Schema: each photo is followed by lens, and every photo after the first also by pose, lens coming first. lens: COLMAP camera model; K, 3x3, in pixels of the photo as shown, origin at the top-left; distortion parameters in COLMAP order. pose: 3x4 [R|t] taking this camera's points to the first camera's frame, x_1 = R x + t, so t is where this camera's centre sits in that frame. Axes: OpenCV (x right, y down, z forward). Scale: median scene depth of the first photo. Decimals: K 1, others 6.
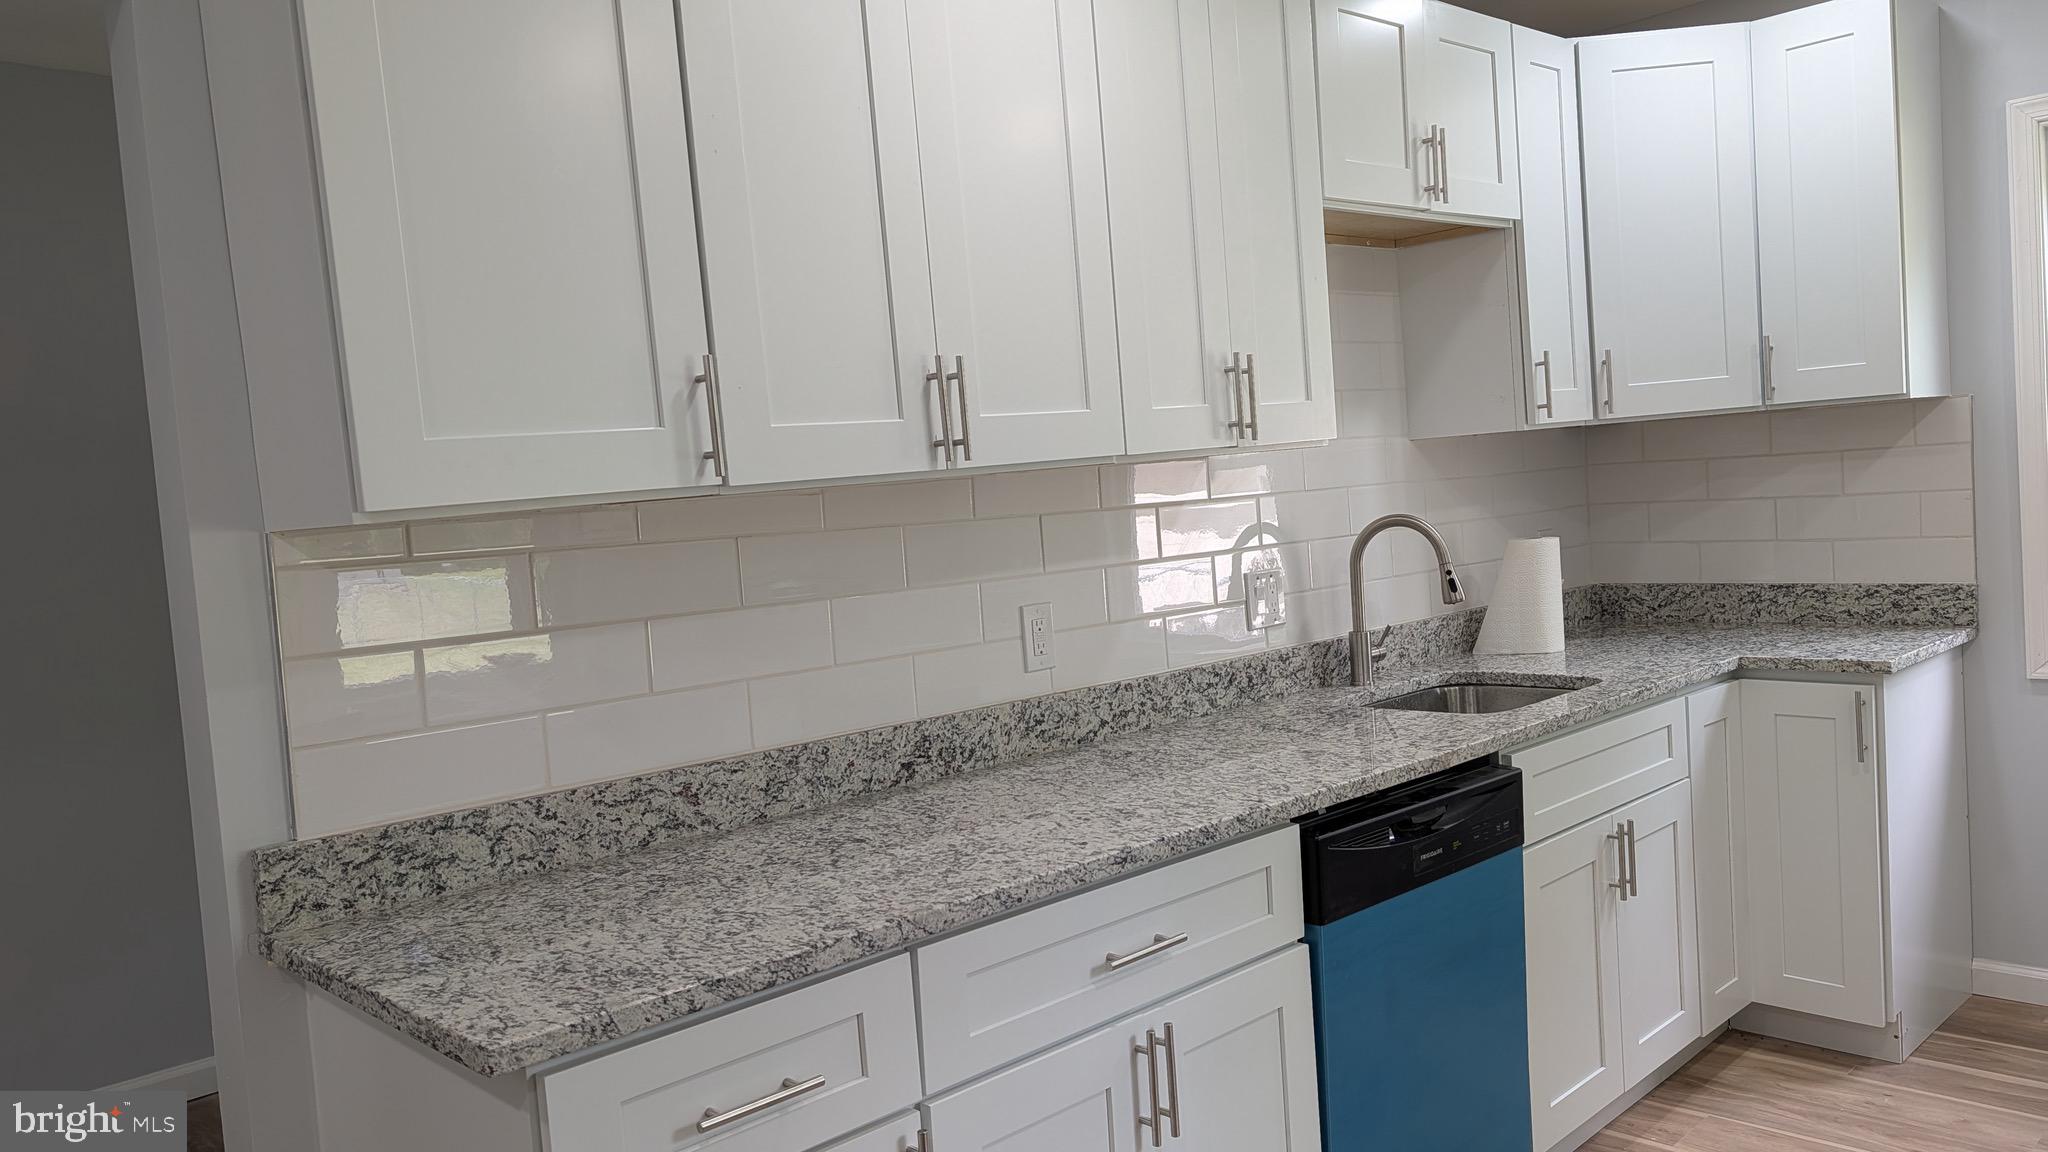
lens RADIAL K [[1489.8, 0, 1020.3], [0, 1489.8, 566.5], [0, 0, 1]] dist [0.028983, -0.022755]
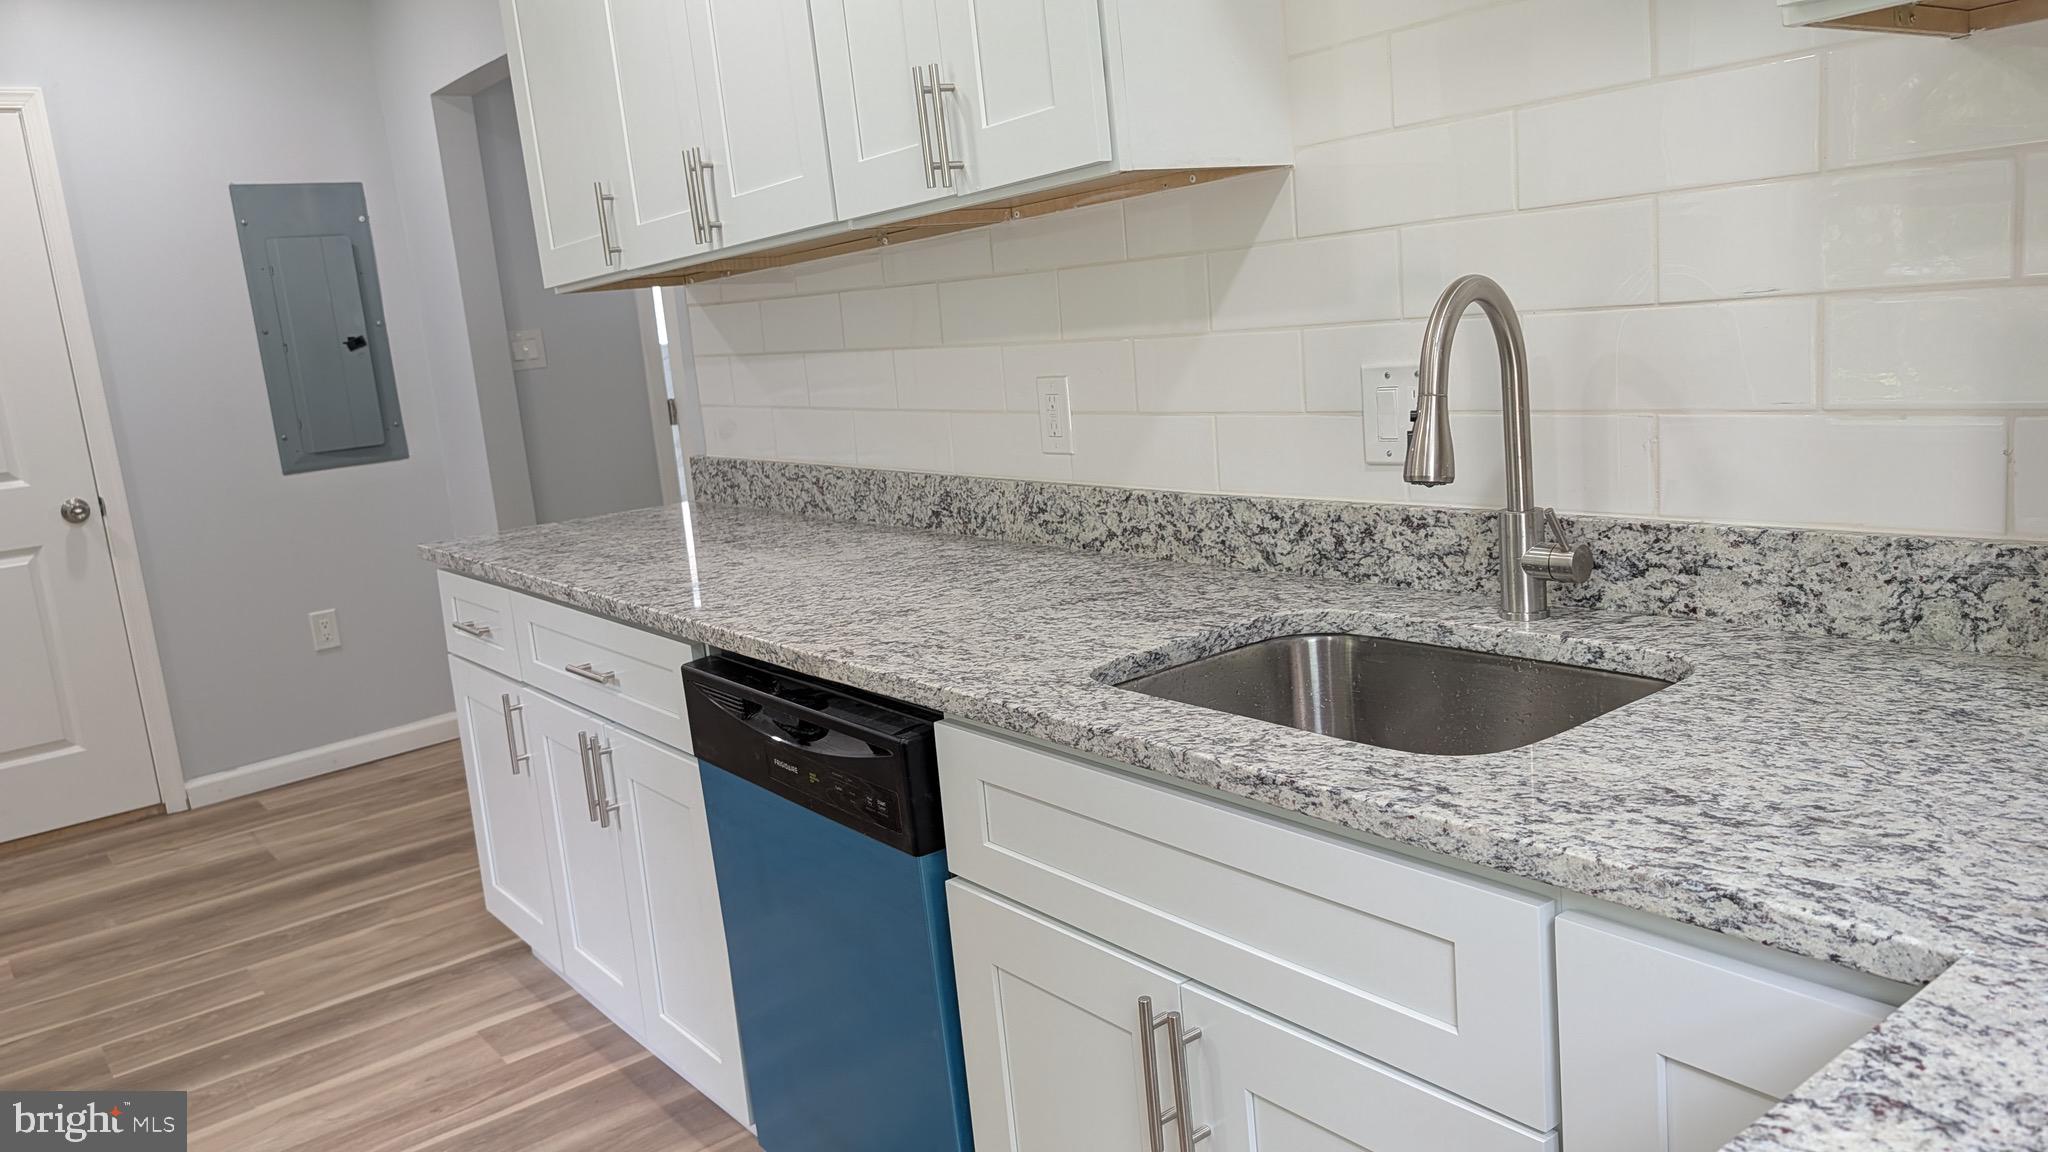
lens RADIAL K [[1489.8, 0, 1024.1], [0, 1489.8, 582.9], [0, 0, 1]] dist [0.028983, -0.022755]
pose [[-0.081544, 0.263951, -0.961083, 0.898348], [0.043743, 0.964313, 0.261127, -0.088046], [0.995709, -0.020747, -0.090180, 1.089884]]
